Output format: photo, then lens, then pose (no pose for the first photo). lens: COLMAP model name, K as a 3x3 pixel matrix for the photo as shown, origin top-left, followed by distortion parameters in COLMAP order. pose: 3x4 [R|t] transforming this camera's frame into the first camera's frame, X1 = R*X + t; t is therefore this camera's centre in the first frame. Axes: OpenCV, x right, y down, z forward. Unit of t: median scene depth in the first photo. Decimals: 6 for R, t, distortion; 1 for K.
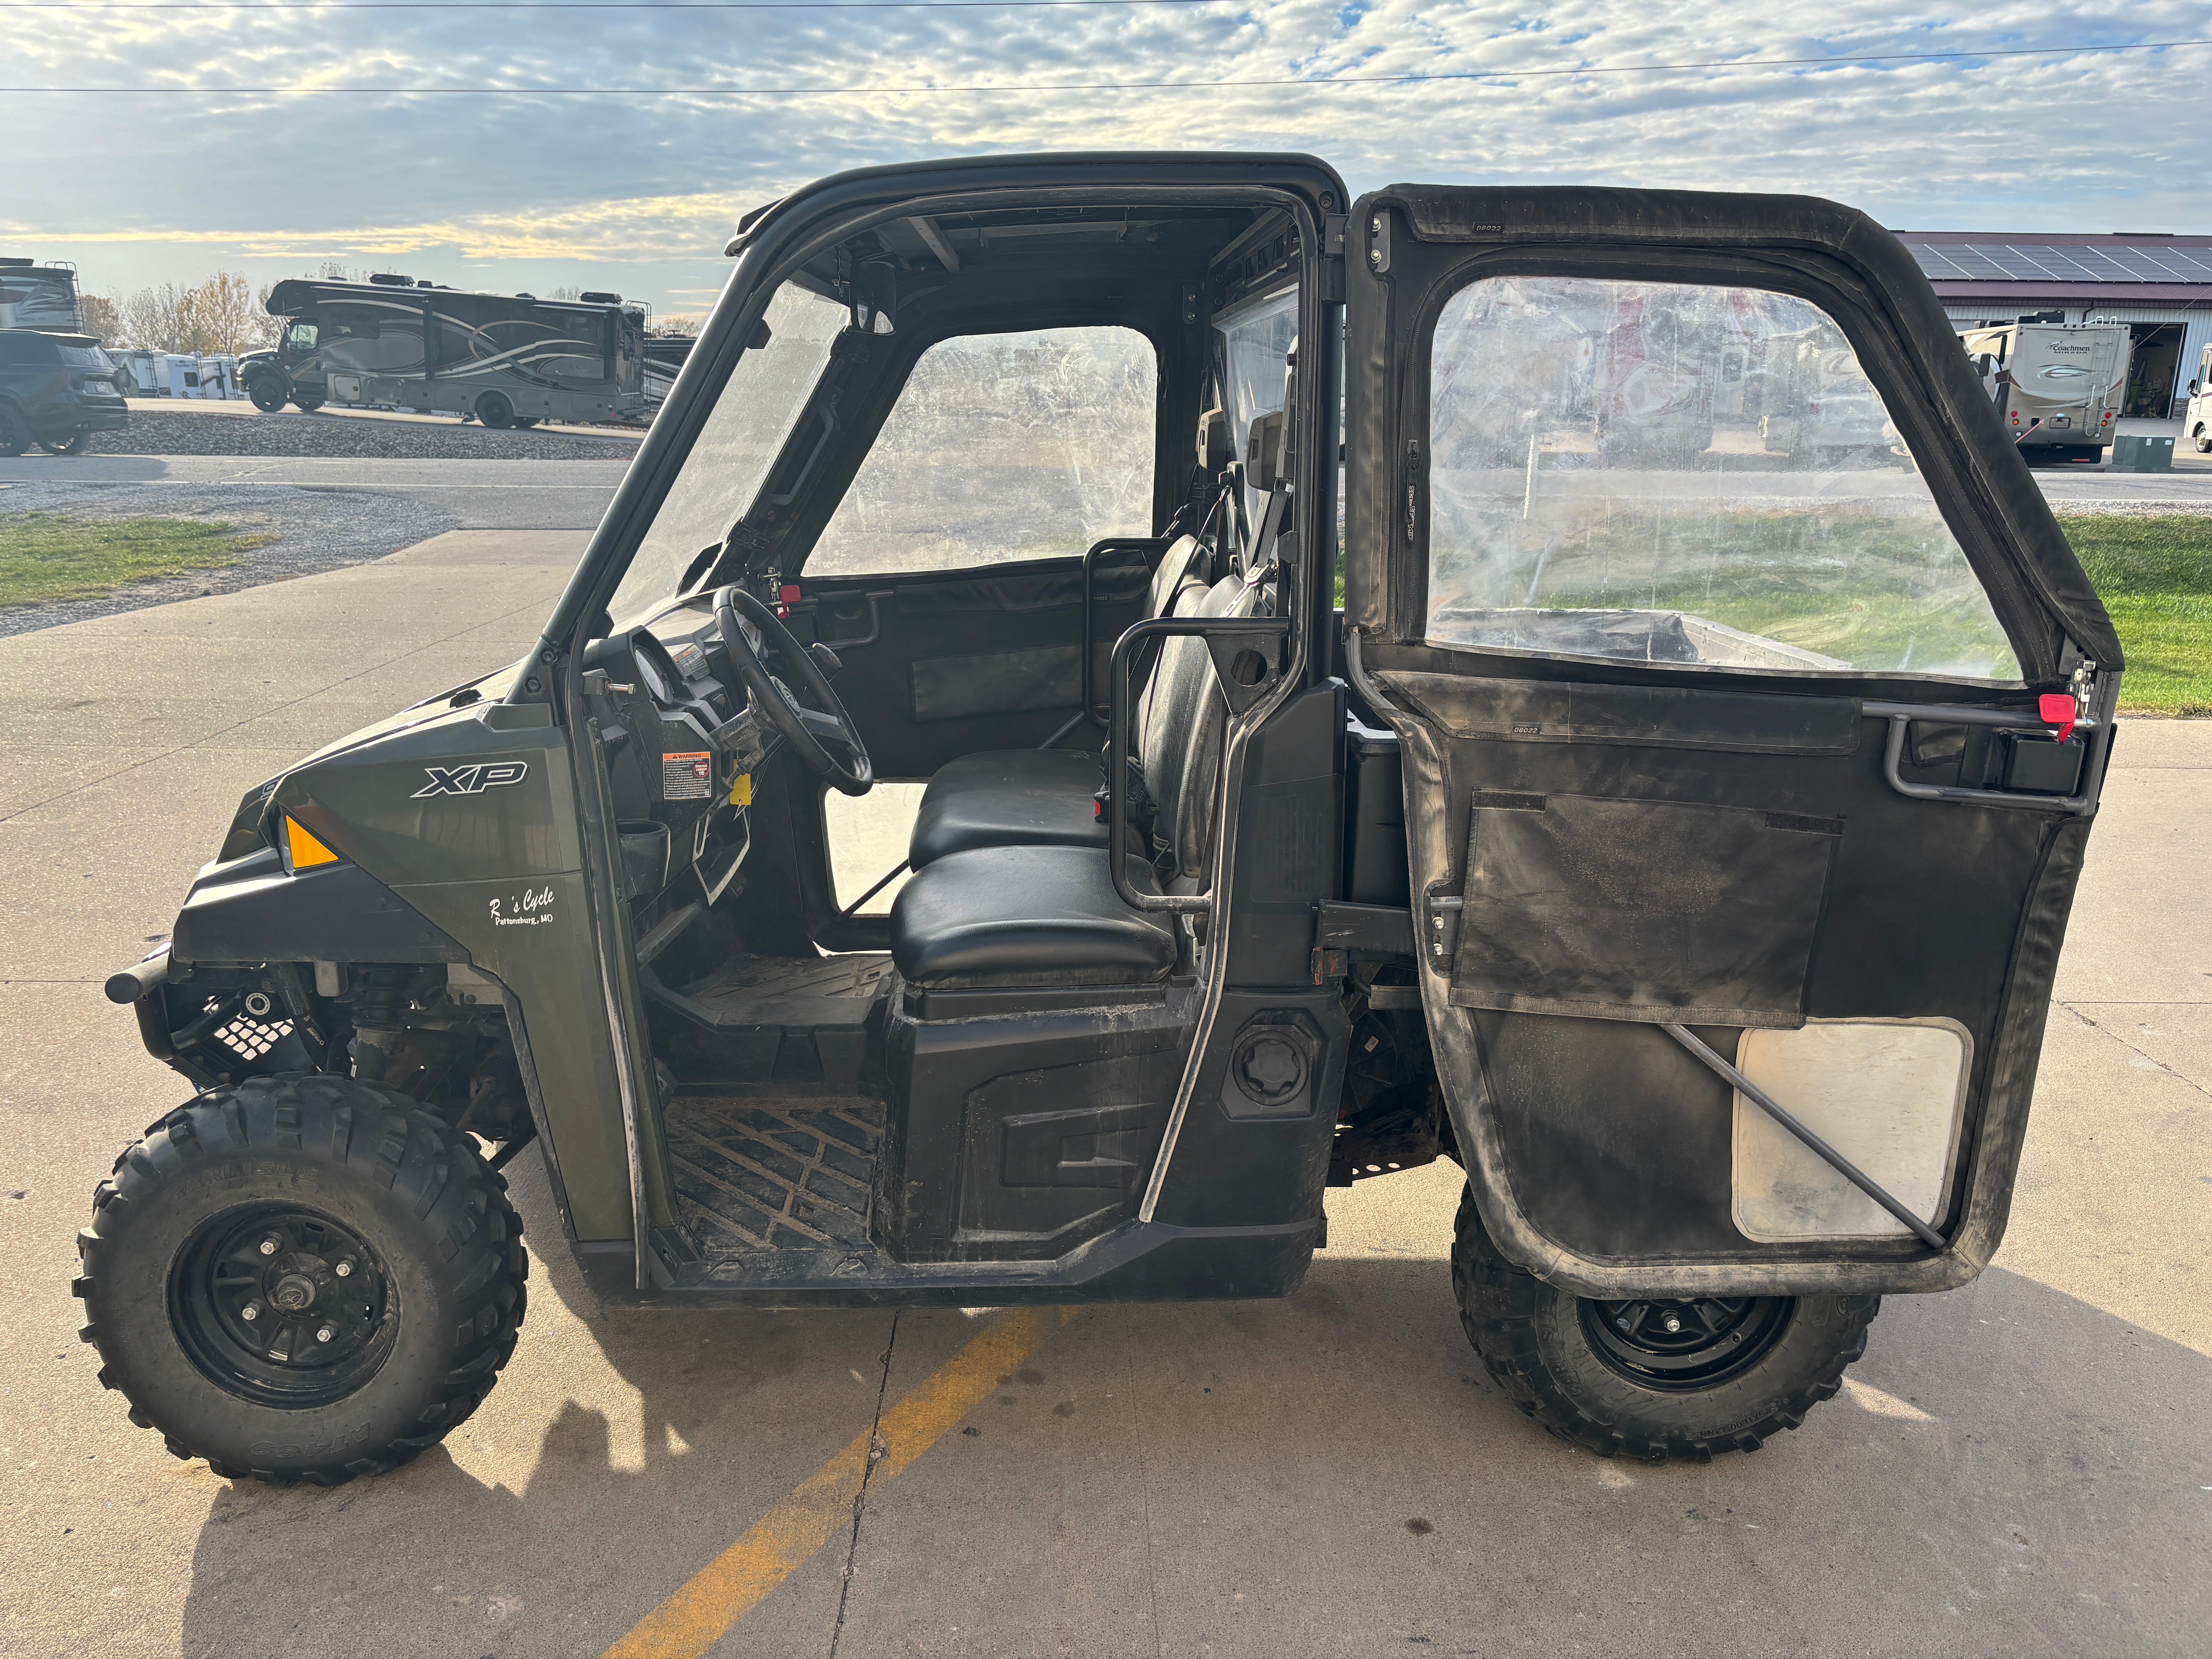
lens RADIAL K [[1696.8, 0, 1095.3], [0, 1696.8, 887.9], [0, 0, 1]] dist [0.055079, -0.063925]
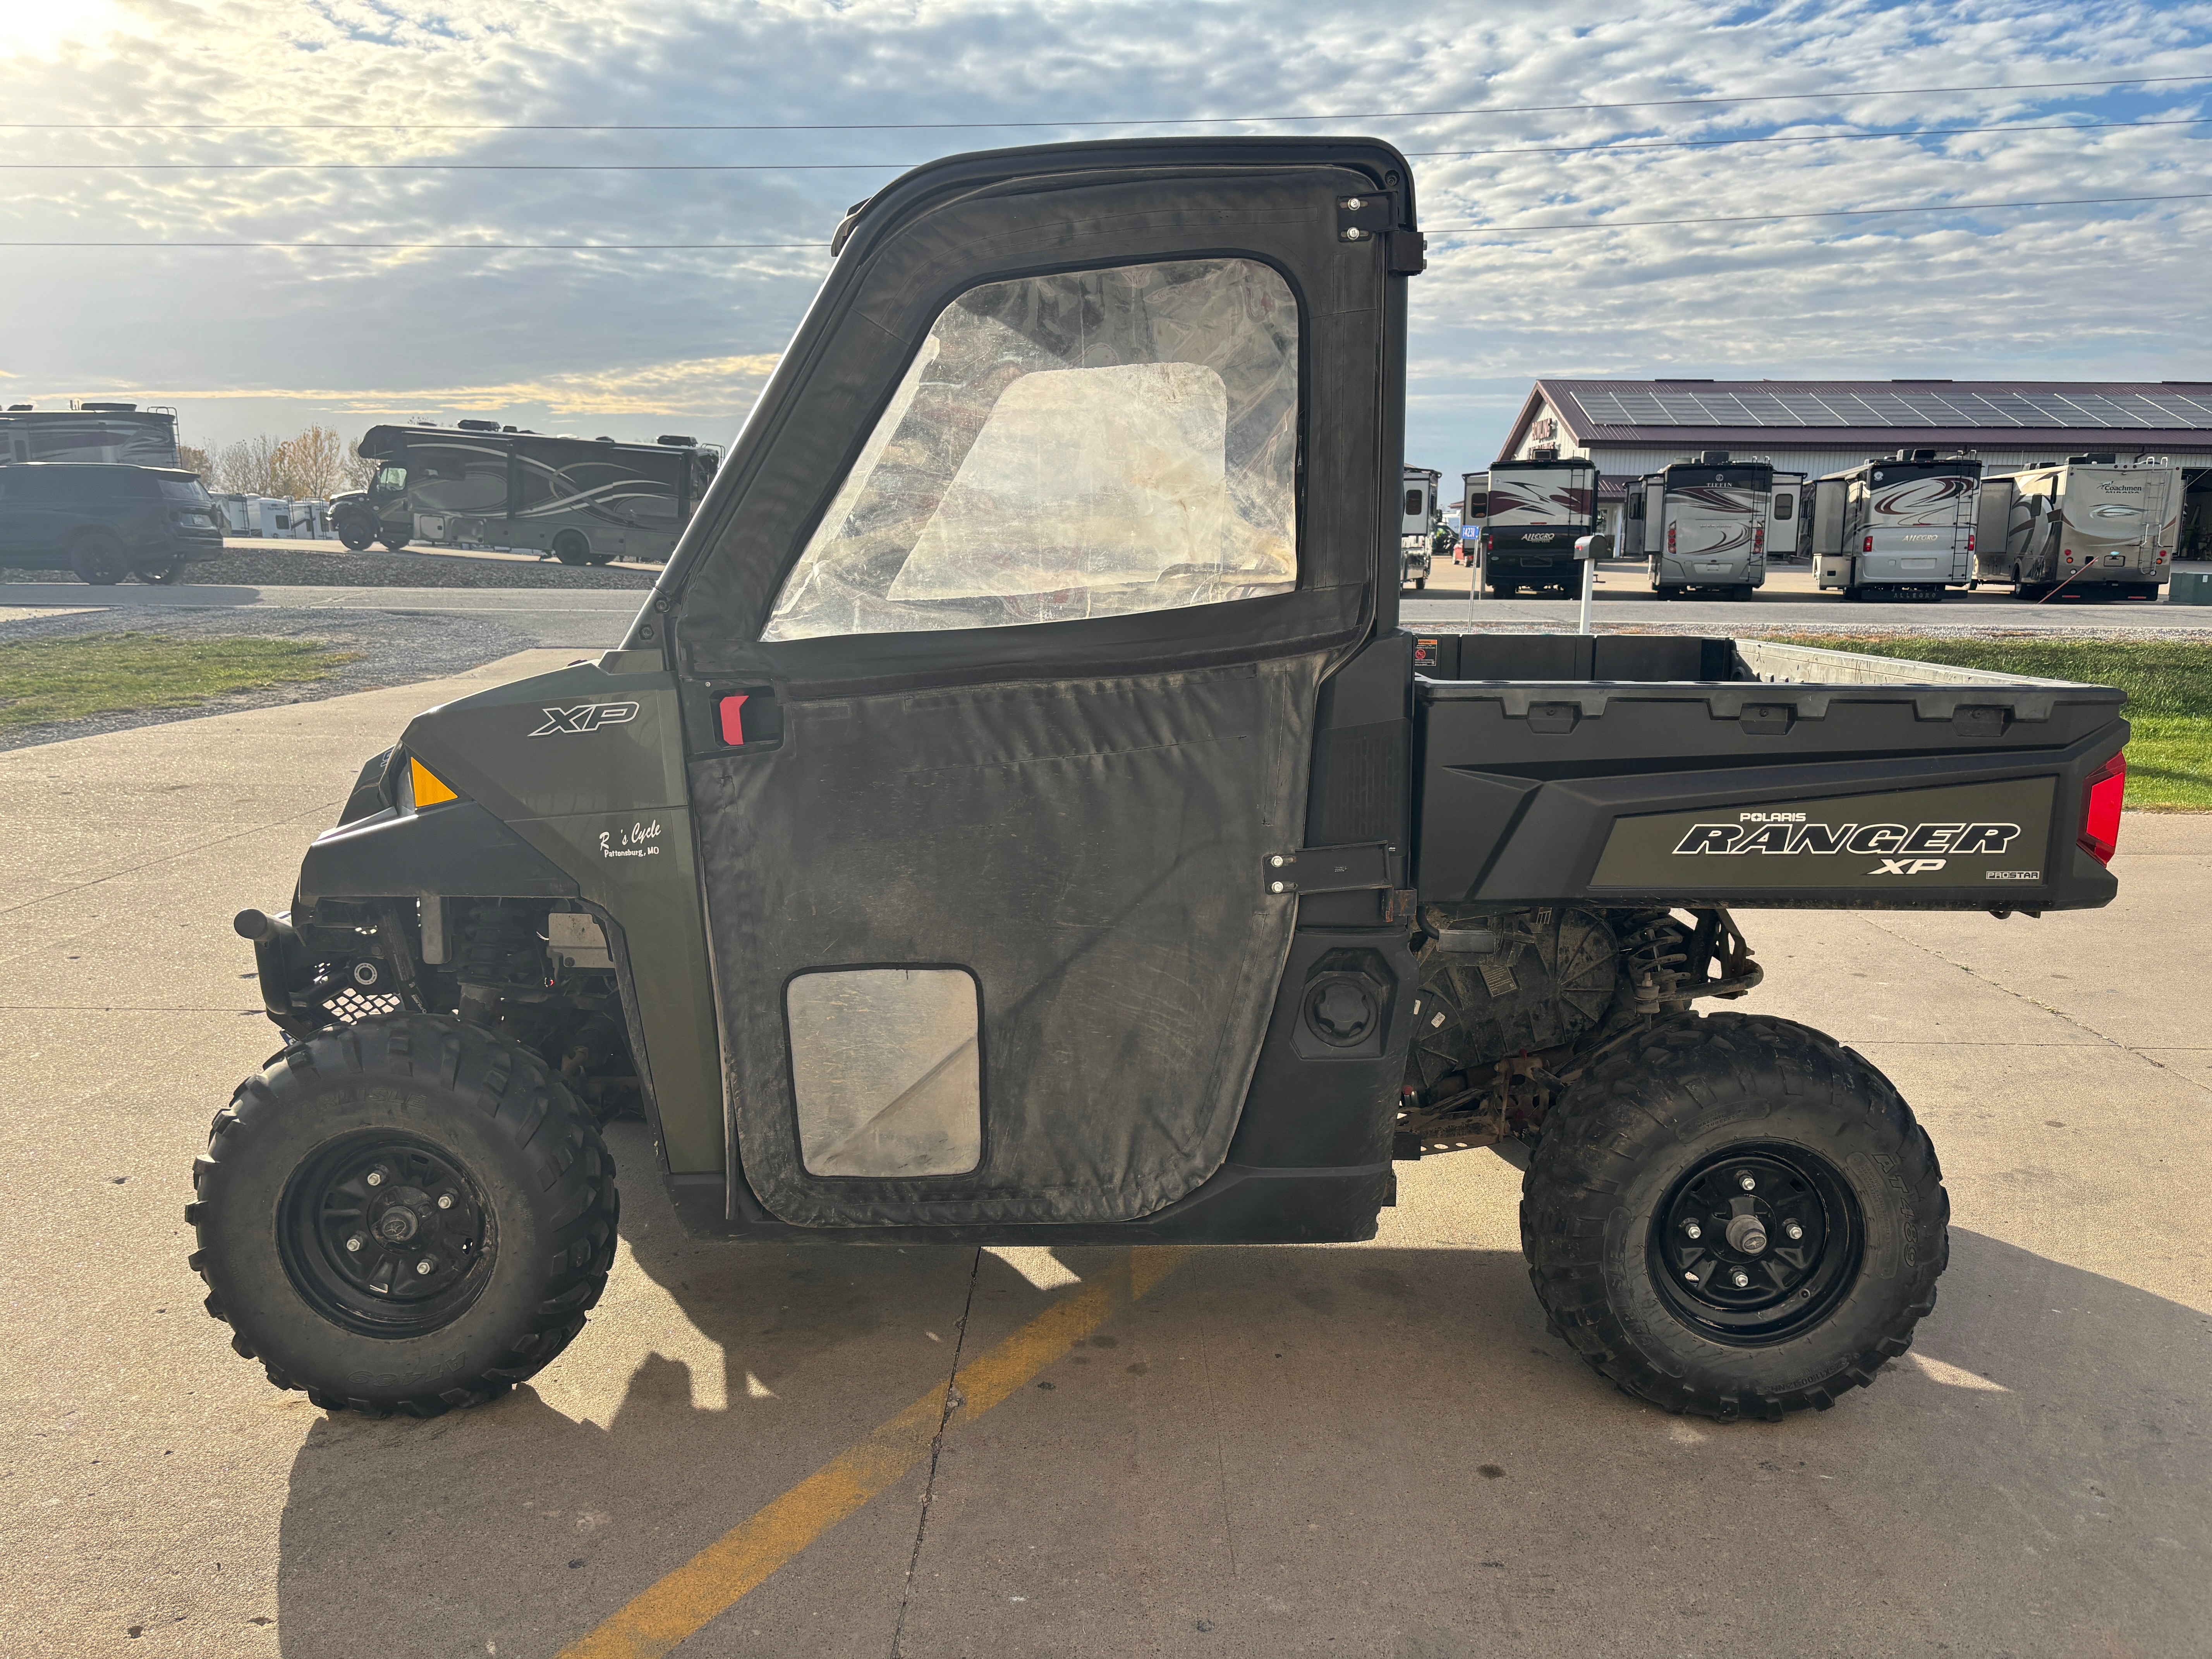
lens RADIAL K [[1696.8, 0, 1094.9], [0, 1696.8, 880.0], [0, 0, 1]] dist [0.055079, -0.063925]
pose [[0.999699, 0.004683, -0.024075, -0.020542], [-0.006814, 0.995989, -0.089215, 0.114038], [0.023560, 0.089352, 0.995721, -0.037331]]
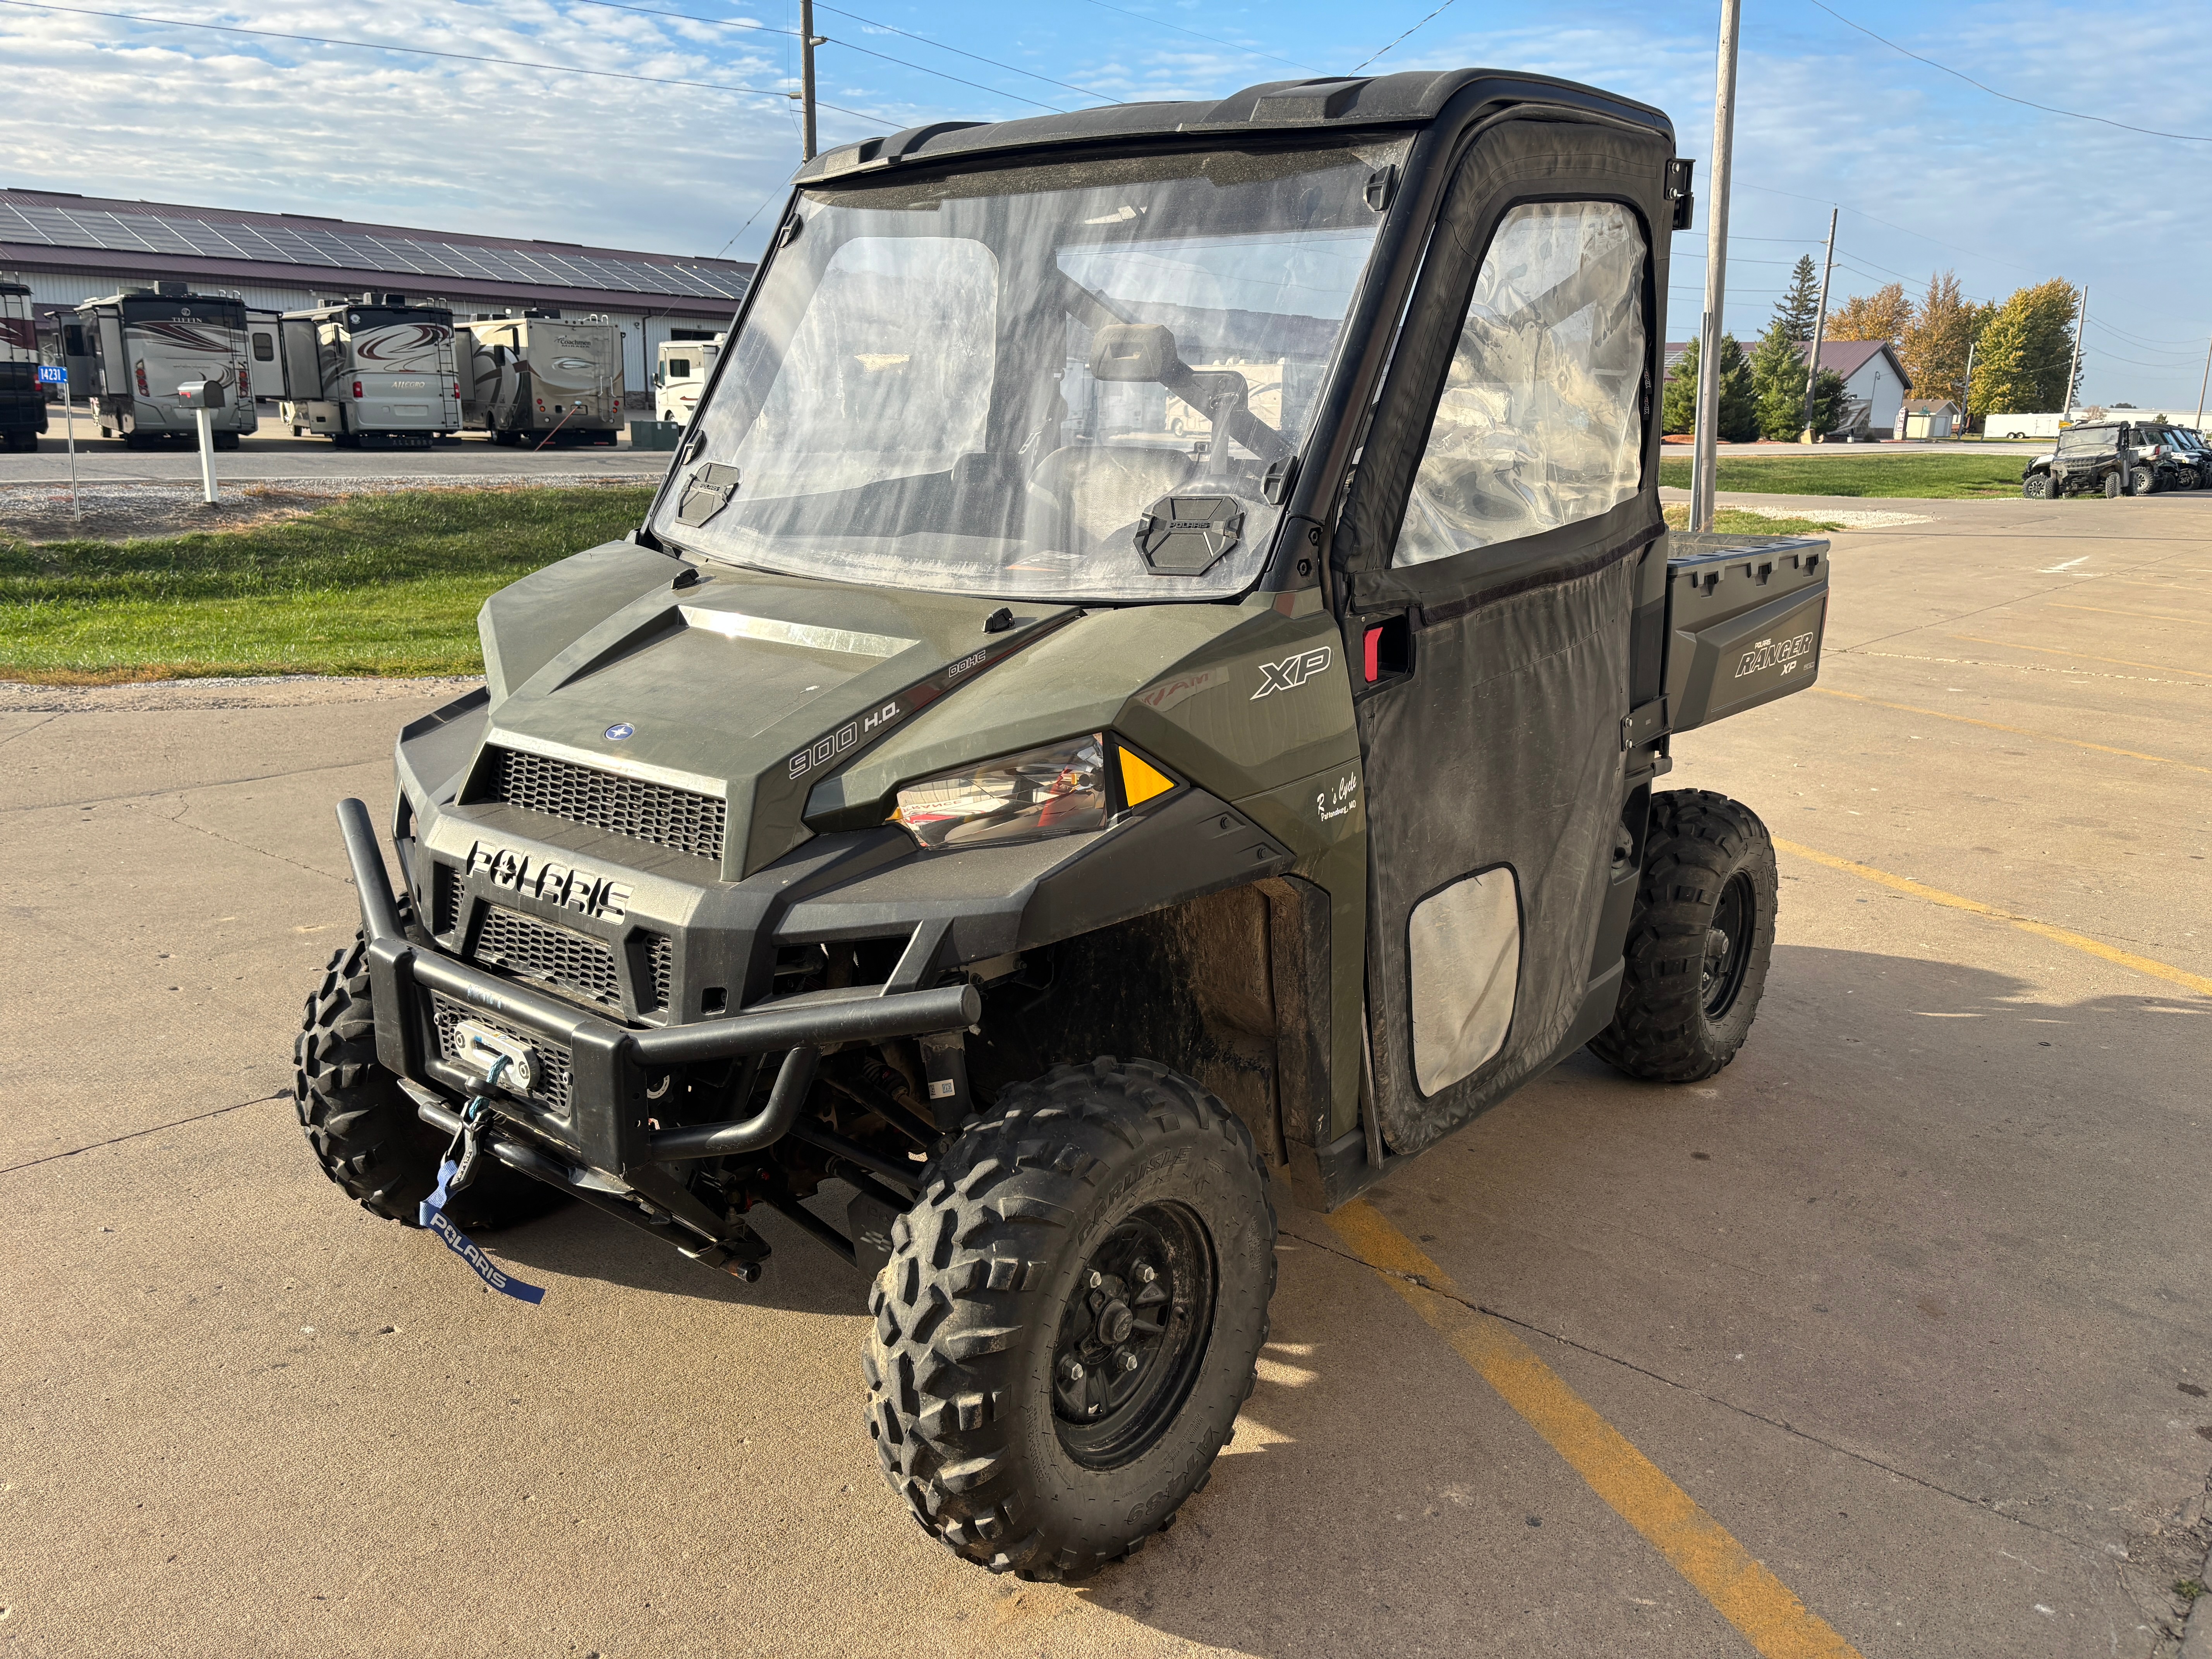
lens RADIAL K [[1696.8, 0, 1116.1], [0, 1696.8, 858.9], [0, 0, 1]] dist [0.055079, -0.063925]
pose [[0.640486, -0.192291, 0.743506, -1.012329], [0.201708, 0.976276, 0.078733, -0.049610], [-0.741007, 0.099544, 0.664078, 0.408824]]
